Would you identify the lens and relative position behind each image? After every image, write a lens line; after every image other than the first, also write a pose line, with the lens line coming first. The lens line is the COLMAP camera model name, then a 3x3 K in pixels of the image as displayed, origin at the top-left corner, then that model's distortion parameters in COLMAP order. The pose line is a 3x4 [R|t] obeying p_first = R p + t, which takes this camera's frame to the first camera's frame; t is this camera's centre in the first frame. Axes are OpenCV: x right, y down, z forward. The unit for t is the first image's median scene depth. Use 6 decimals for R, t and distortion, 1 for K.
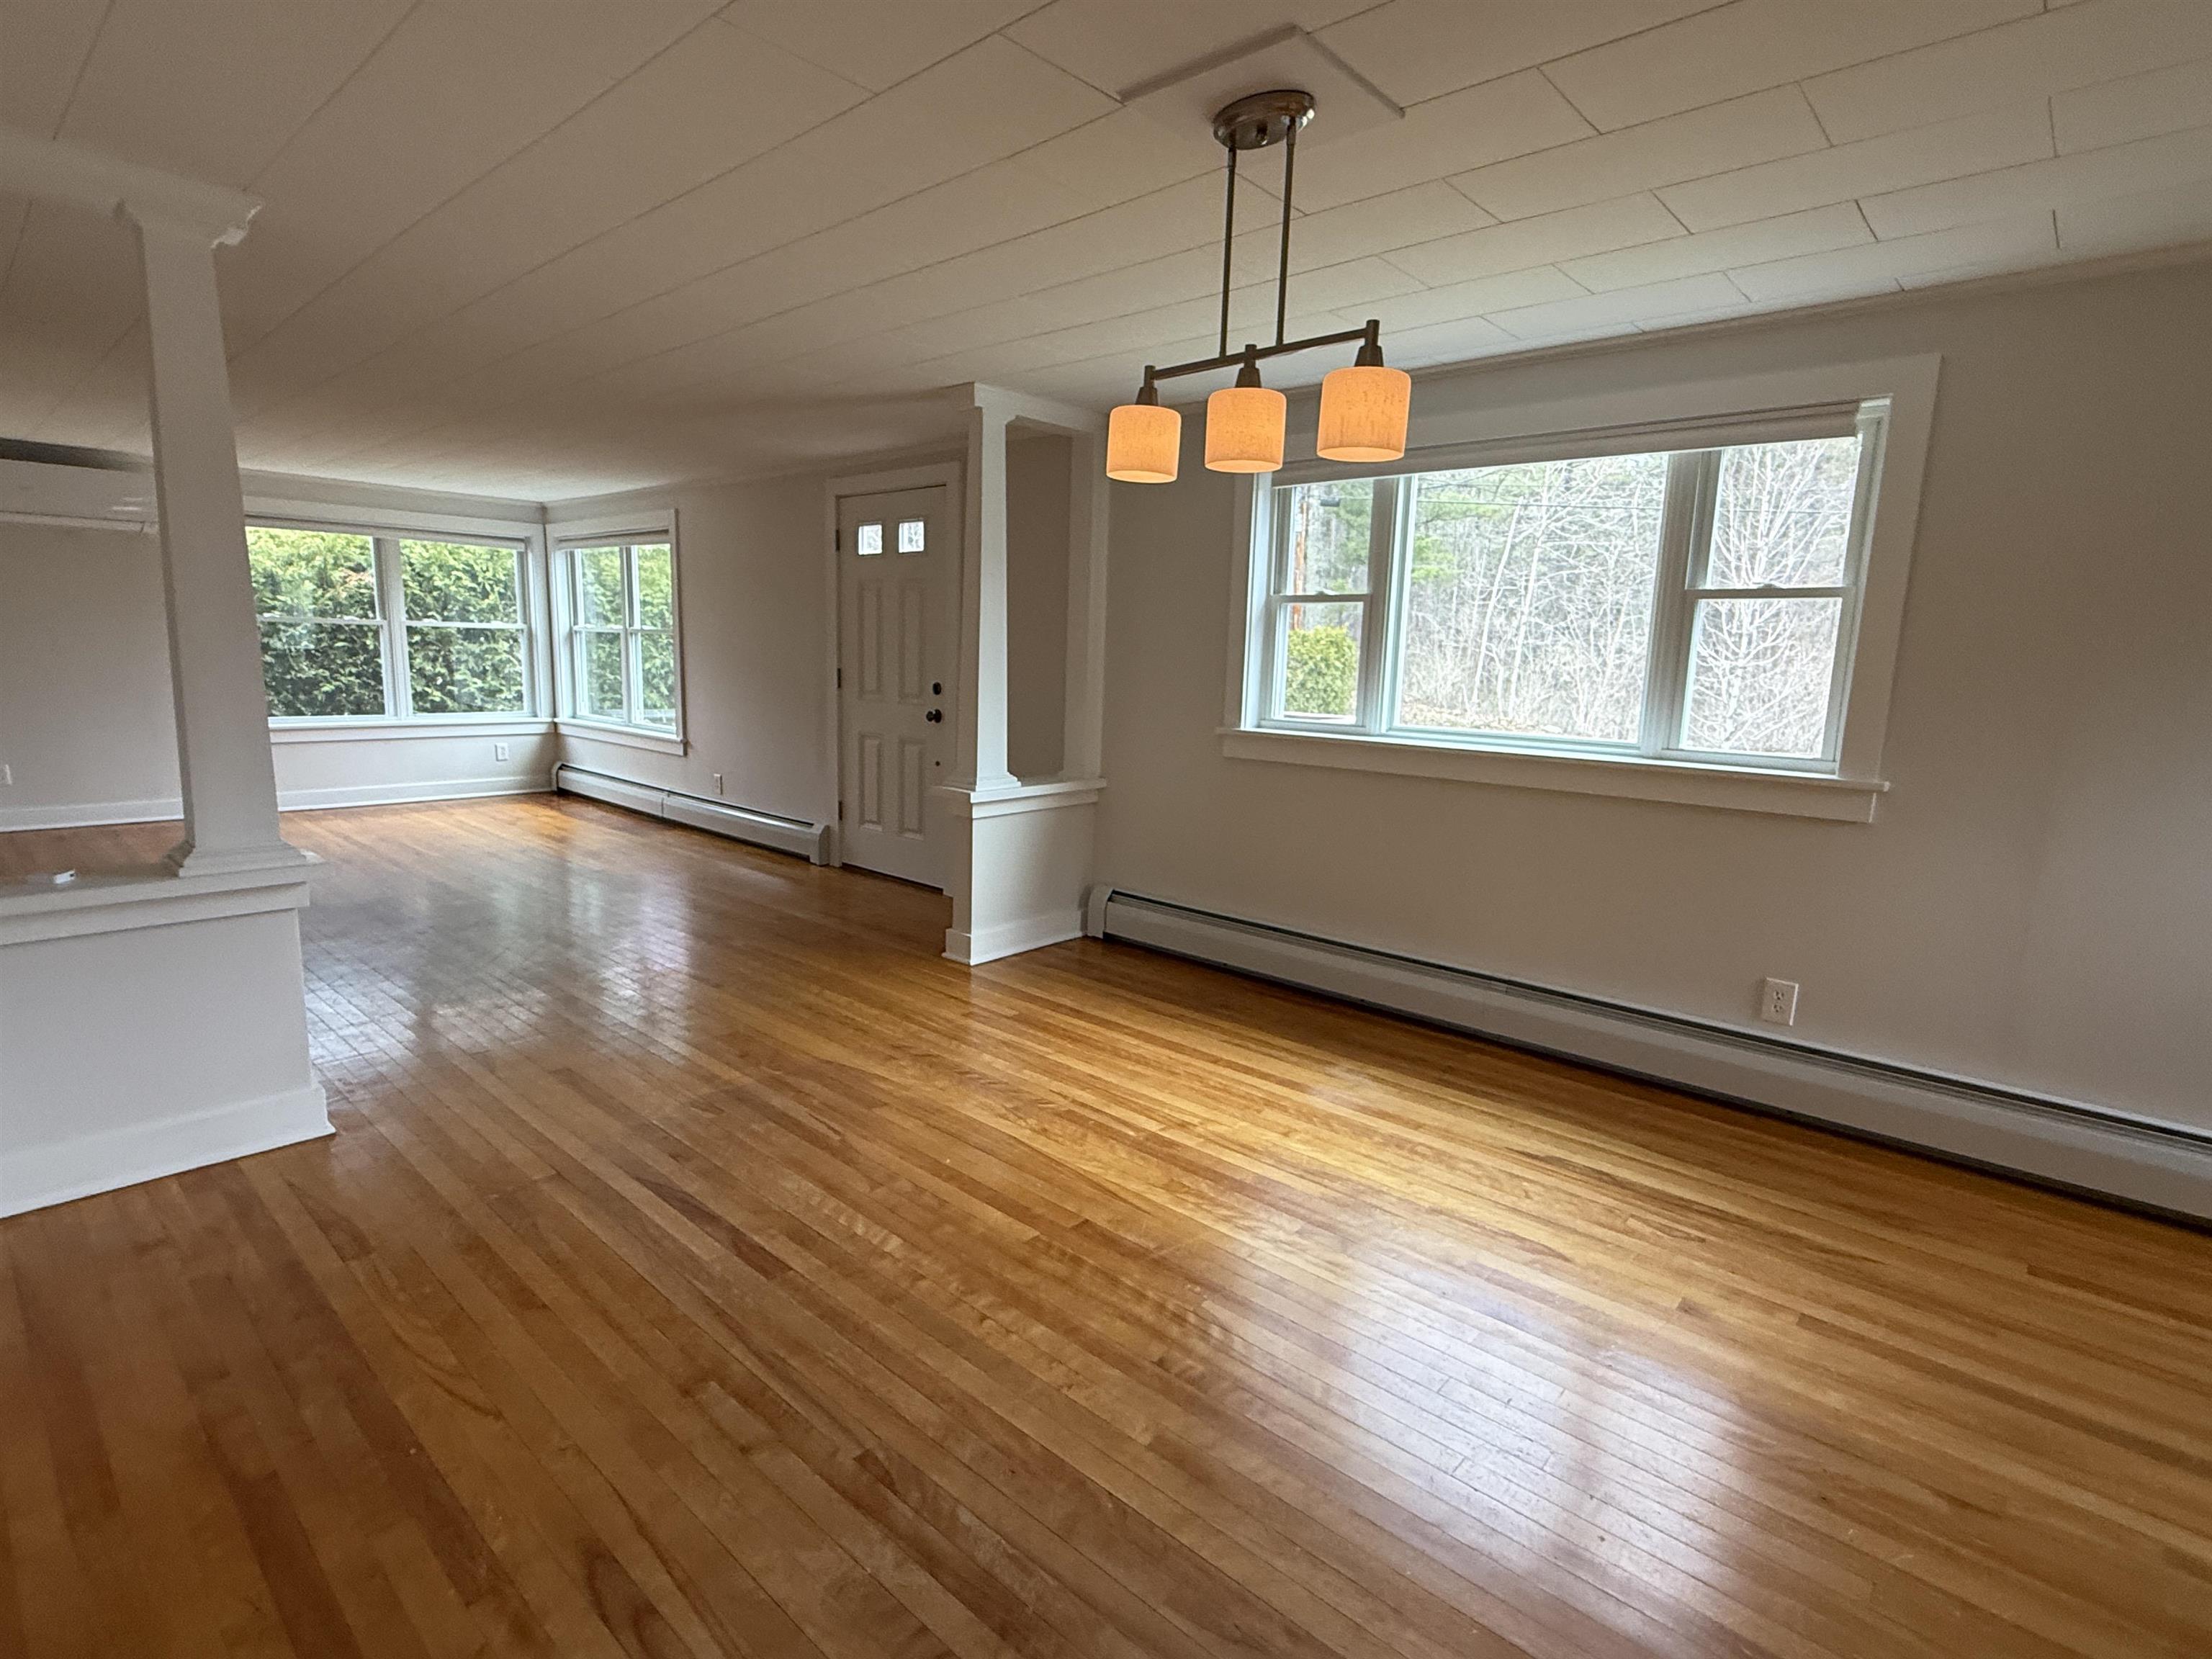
lens RADIAL K [[1086.6, 0, 1104.7], [0, 1086.6, 832.5], [0, 0, 1]] dist [-0.000080, -0.000097]
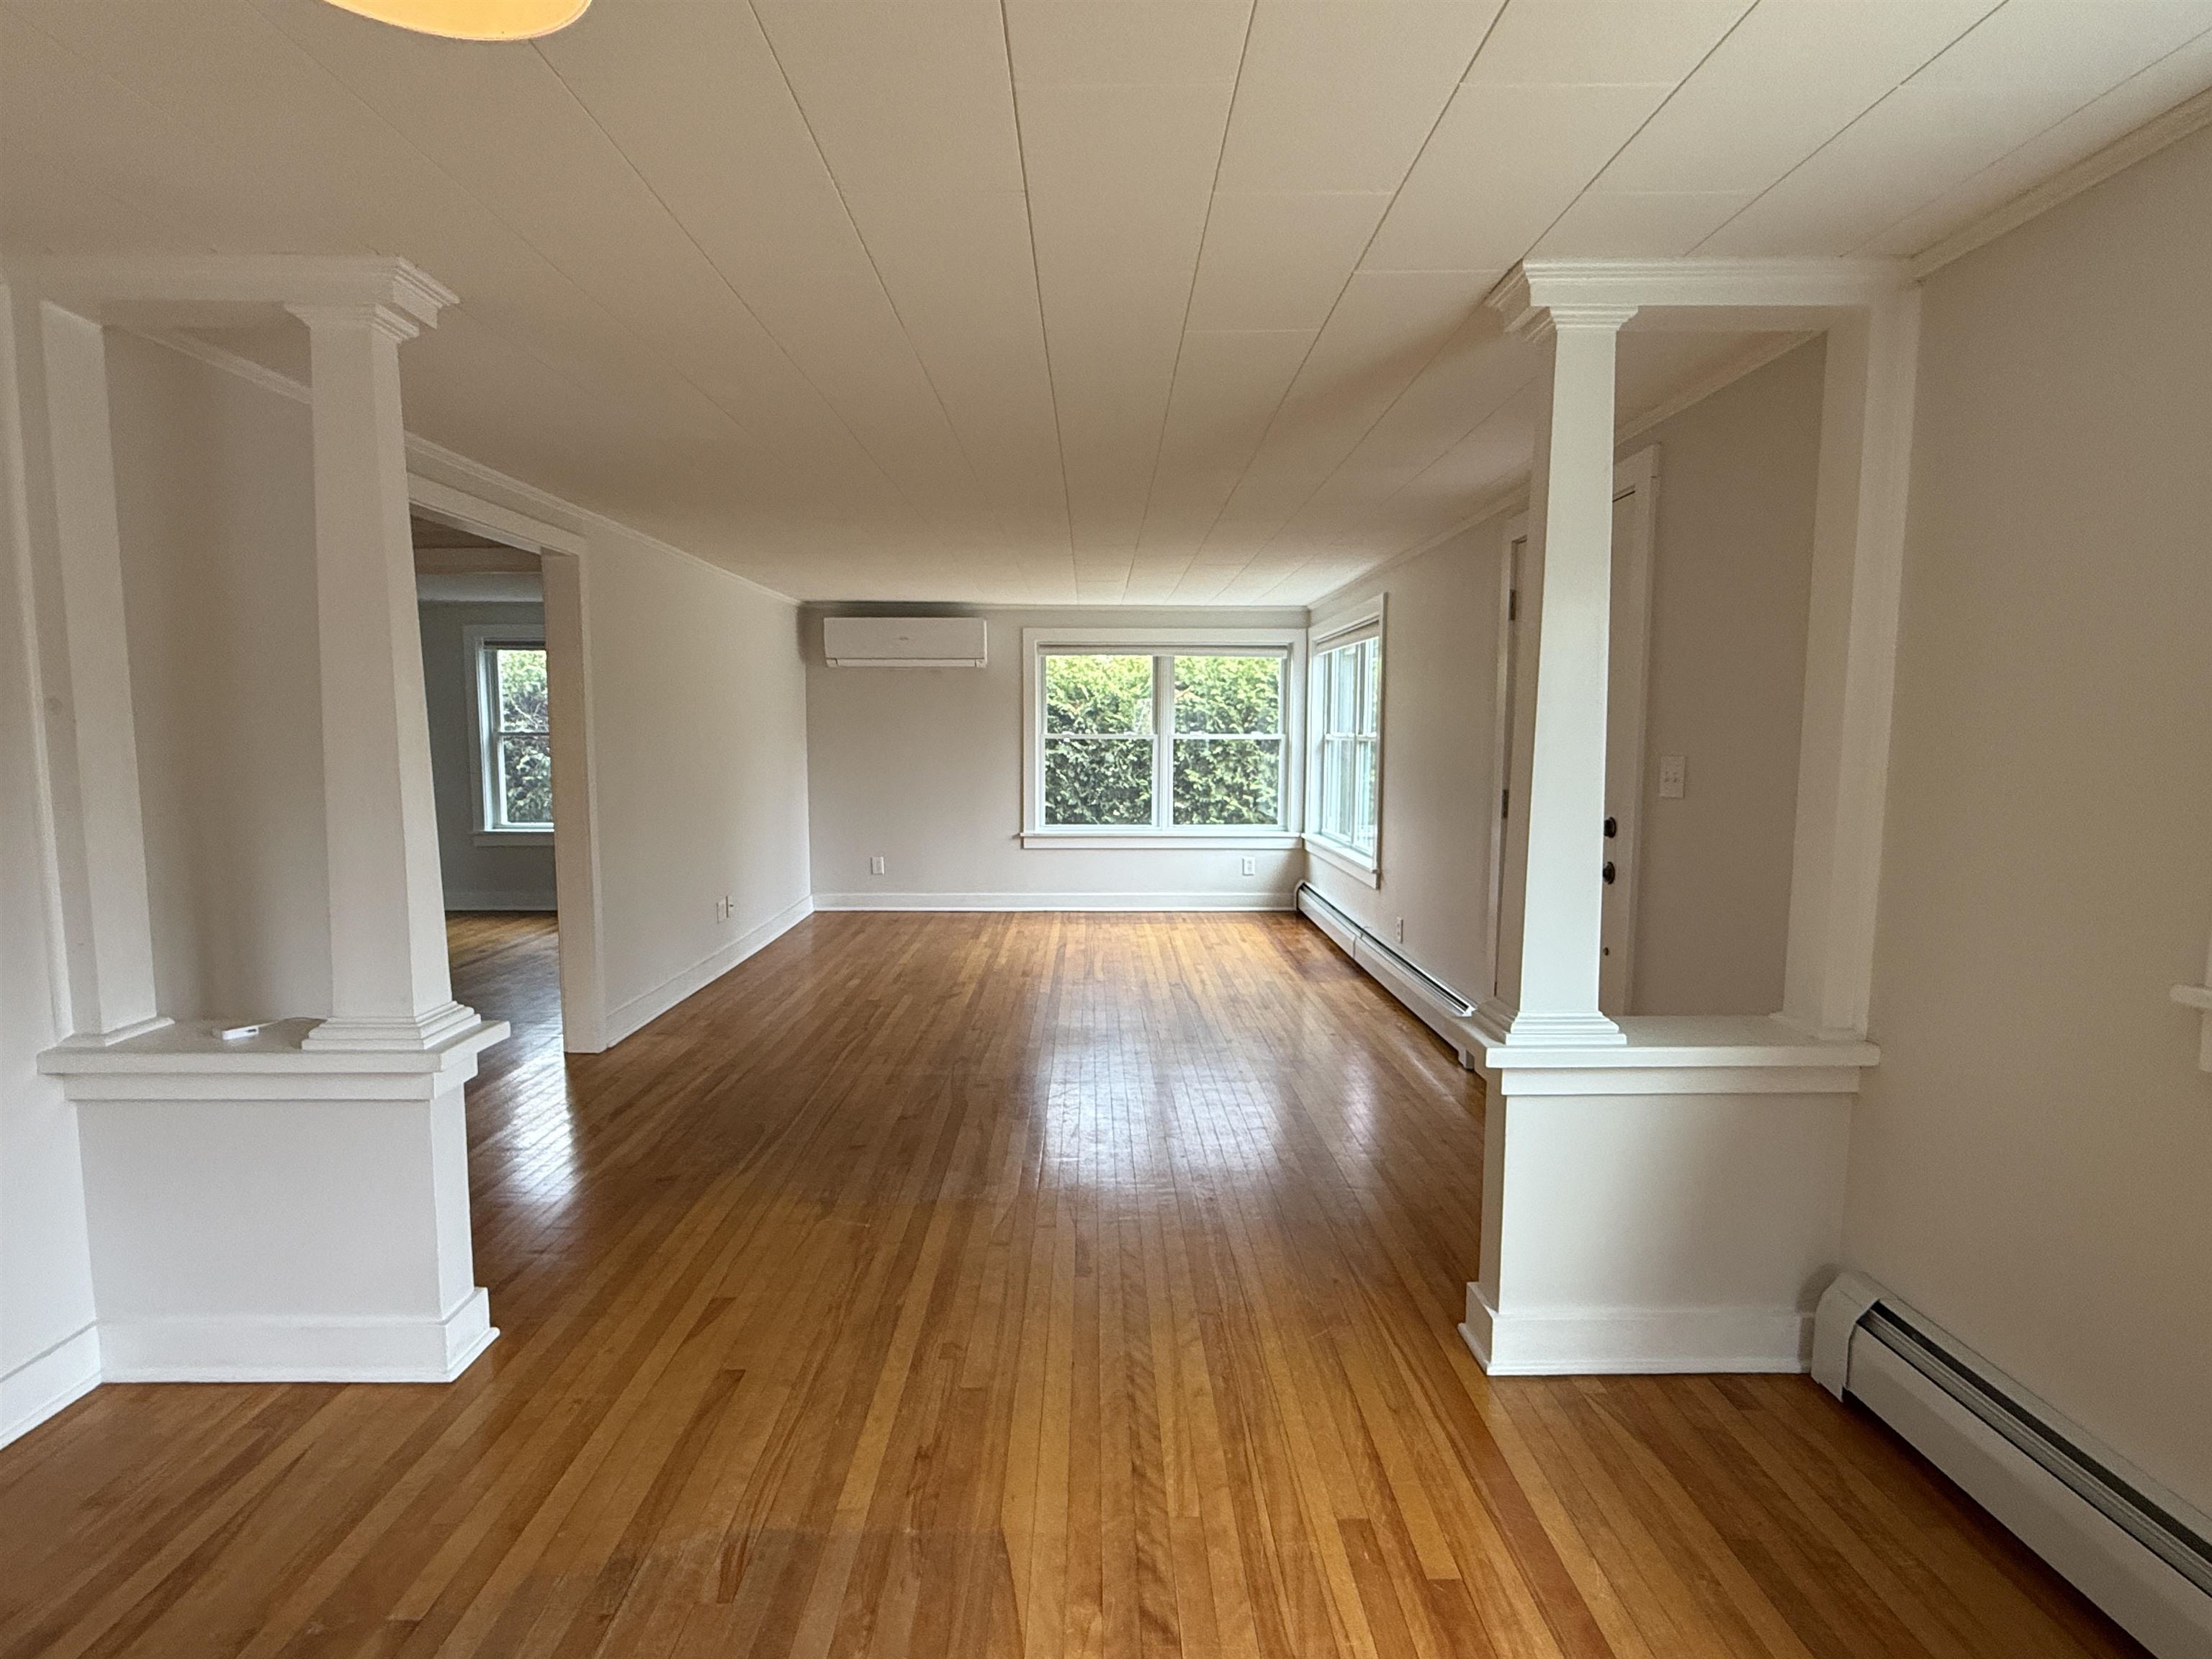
lens RADIAL K [[1086.6, 0, 1104.7], [0, 1086.6, 832.5], [0, 0, 1]] dist [-0.000080, -0.000097]
pose [[0.675736, 0.040549, -0.736028, 0.098324], [-0.106994, 0.993307, -0.043507, -0.073208], [0.729337, 0.108150, 0.675552, 0.384808]]
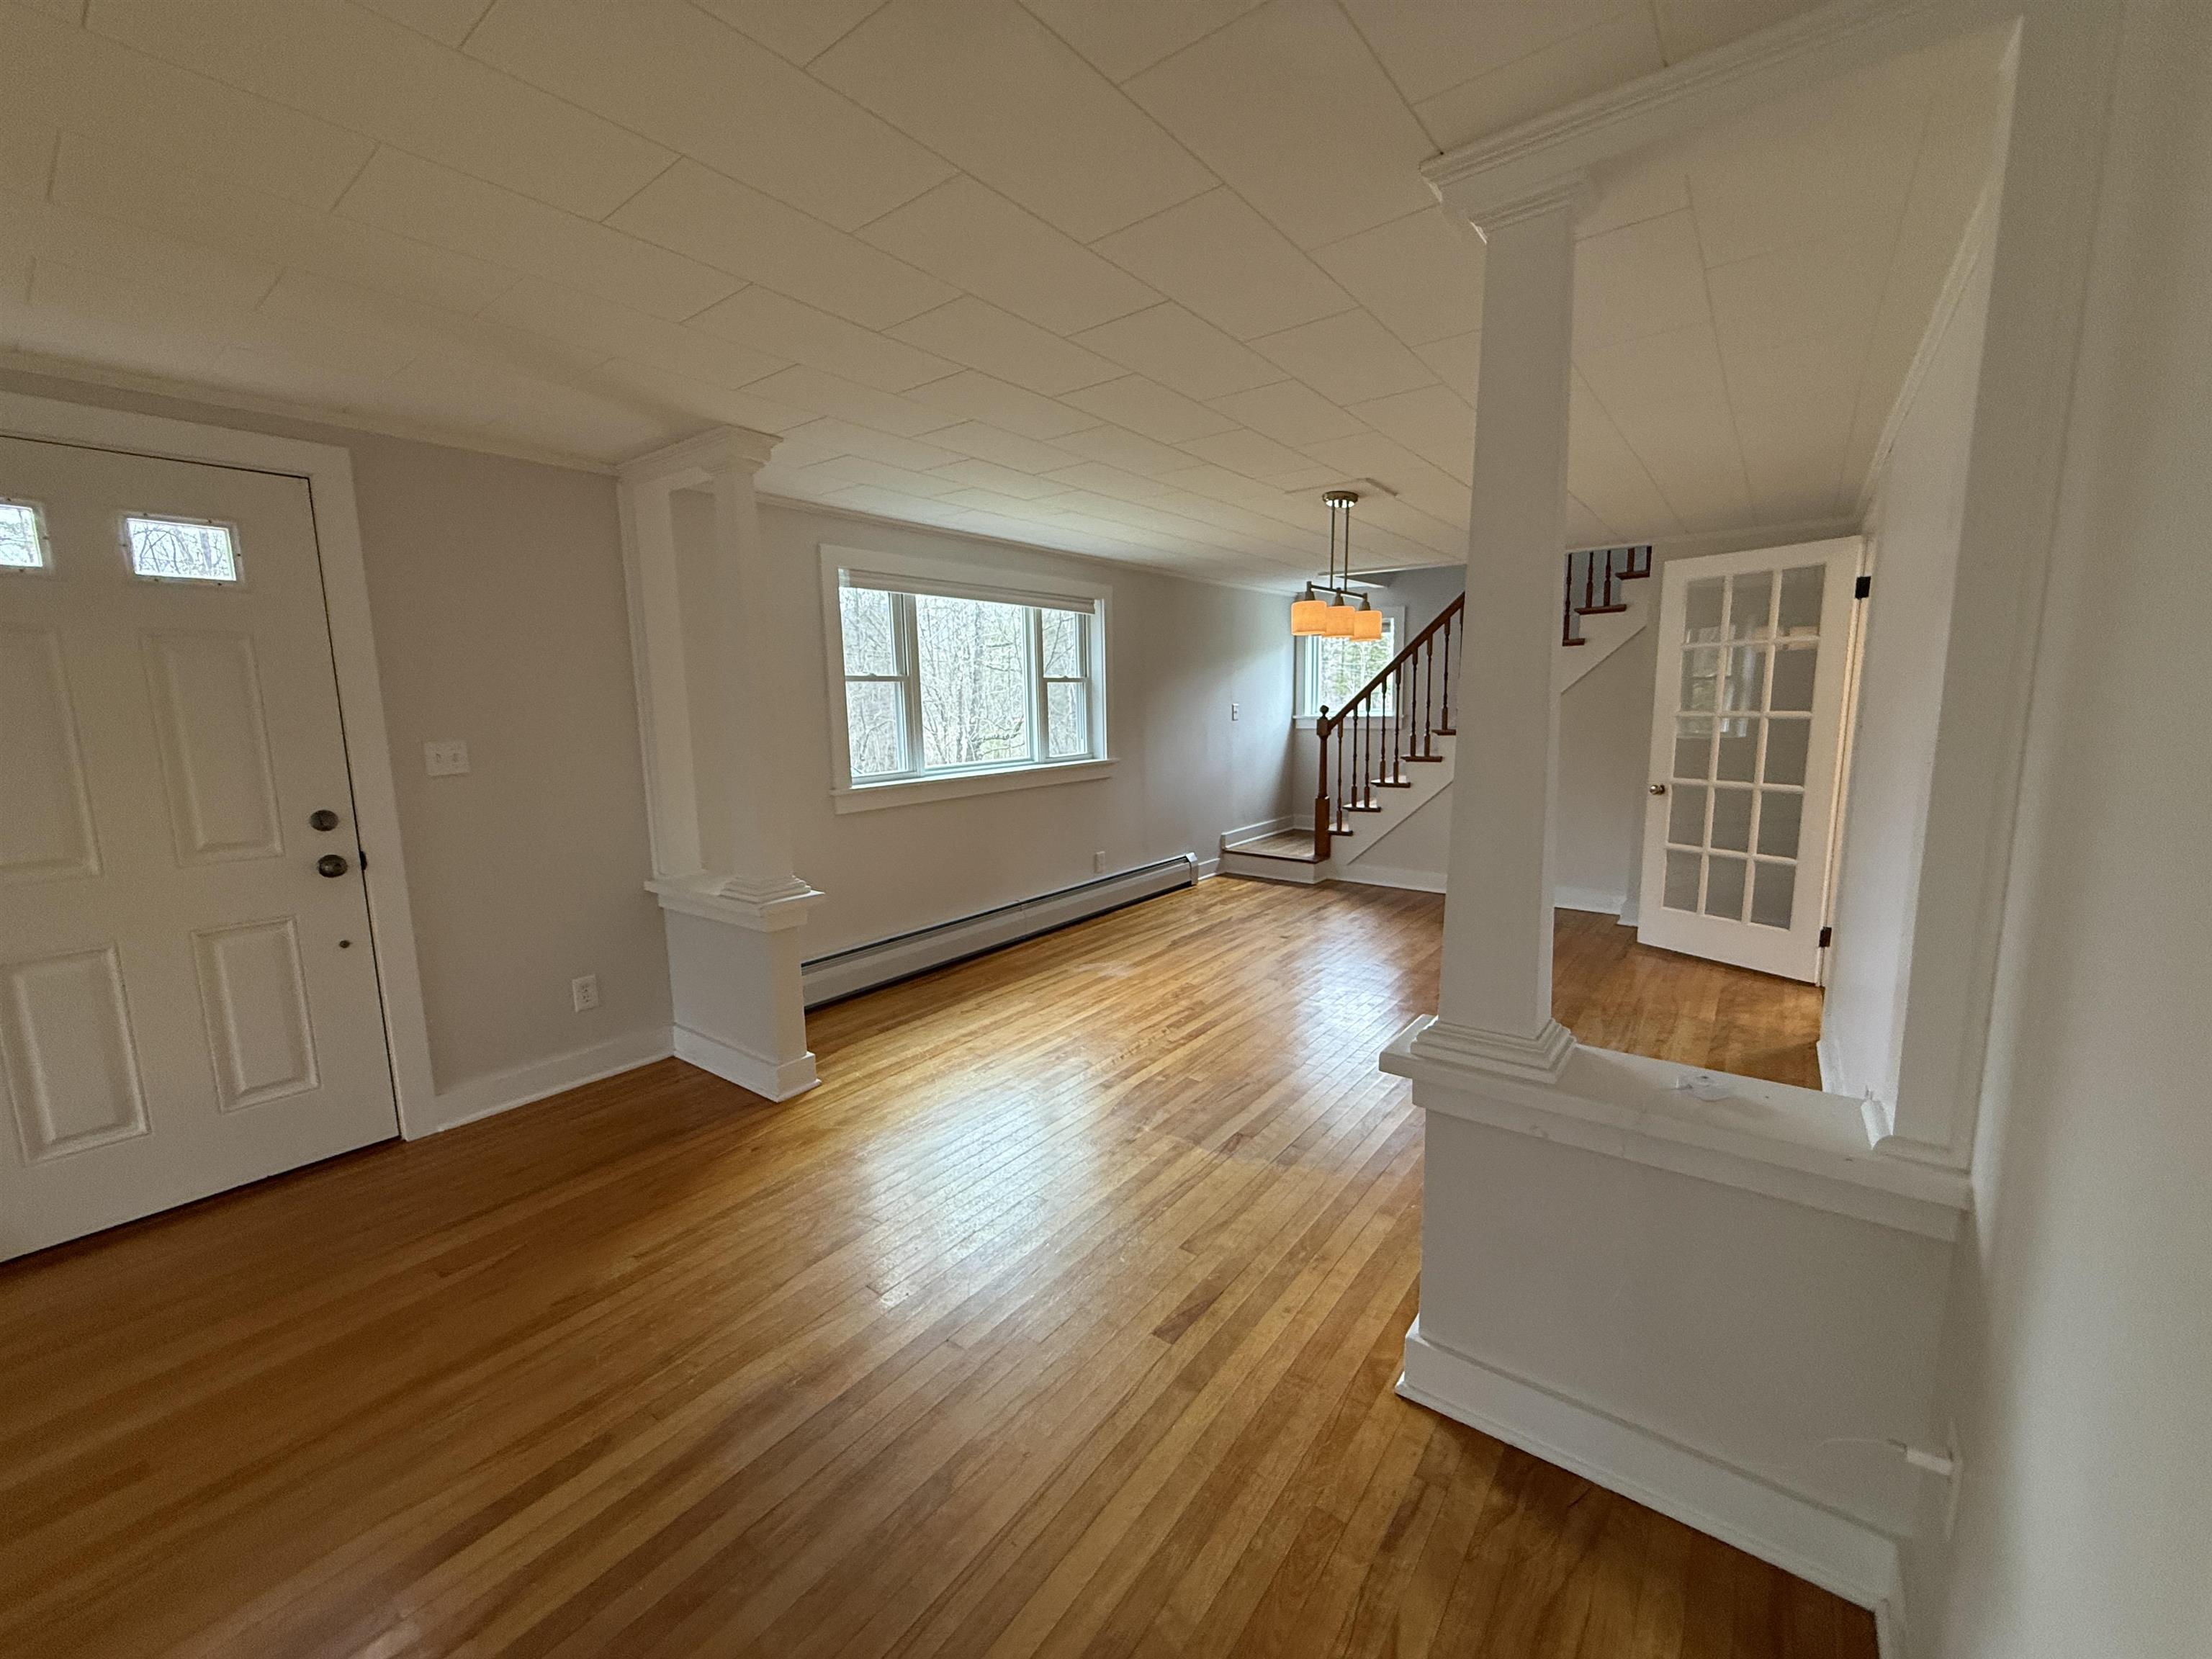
lens RADIAL K [[881.1, 0, 1096.9], [0, 881.1, 832.0], [0, 0, 1]] dist [0.000086, 0.000373]
pose [[-0.074418, -0.172821, 0.982138, -0.648521], [0.185429, 0.965295, 0.183908, -0.135068], [-0.979836, 0.195803, -0.039789, 0.603031]]
